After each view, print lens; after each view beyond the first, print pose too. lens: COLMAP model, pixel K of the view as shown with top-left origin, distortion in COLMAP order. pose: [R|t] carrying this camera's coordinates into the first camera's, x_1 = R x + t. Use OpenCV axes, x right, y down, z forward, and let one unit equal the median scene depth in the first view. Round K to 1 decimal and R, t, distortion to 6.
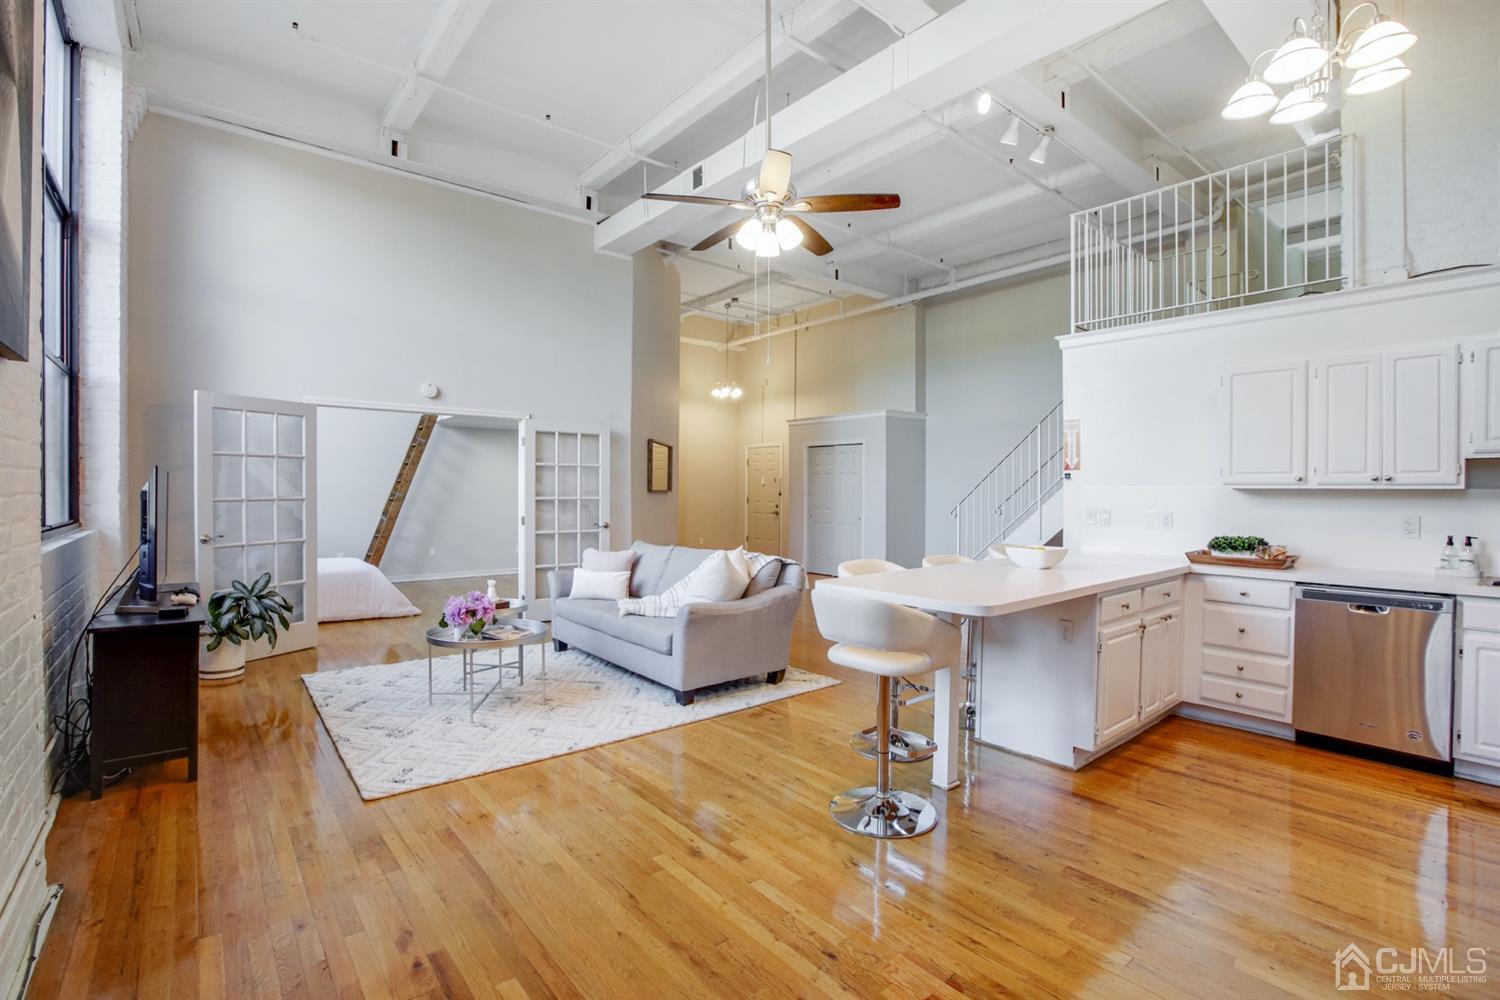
lens RADIAL K [[687.9, 0, 737.3], [0, 687.9, 496.9], [0, 0, 1]] dist [-0.044710, 0.007808]
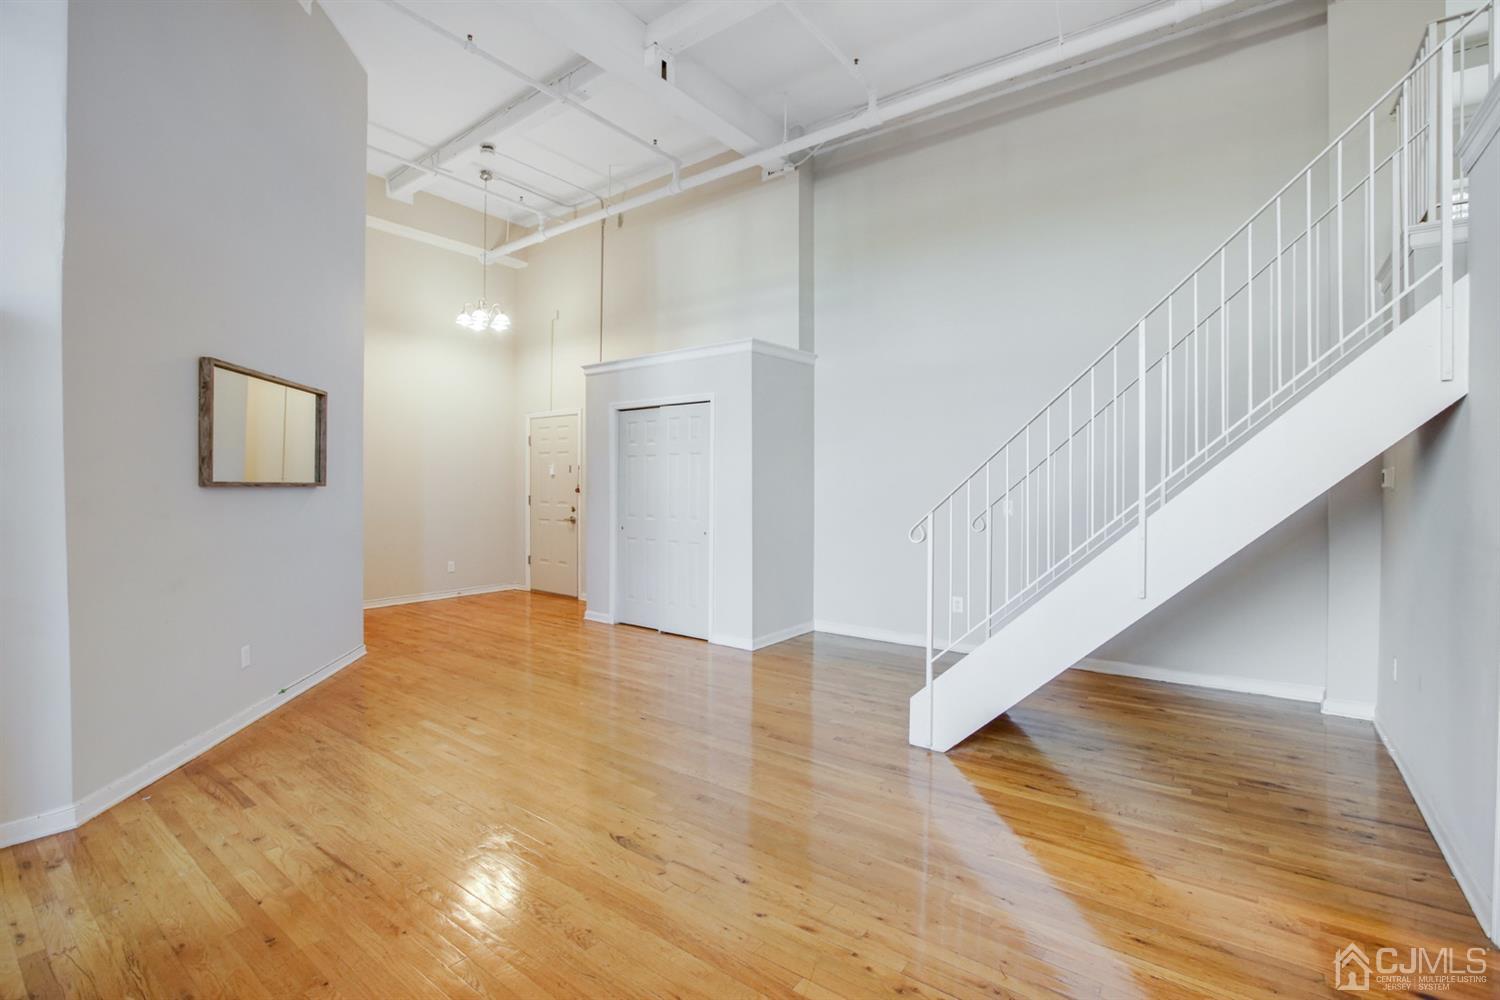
lens RADIAL K [[687.9, 0, 746.3], [0, 687.9, 497.3], [0, 0, 1]] dist [-0.044710, 0.007808]
pose [[0.969362, -0.005563, 0.245572, 0.073694], [0.003938, 0.999967, 0.007109, -0.002055], [-0.245604, -0.005924, 0.969352, 0.452823]]
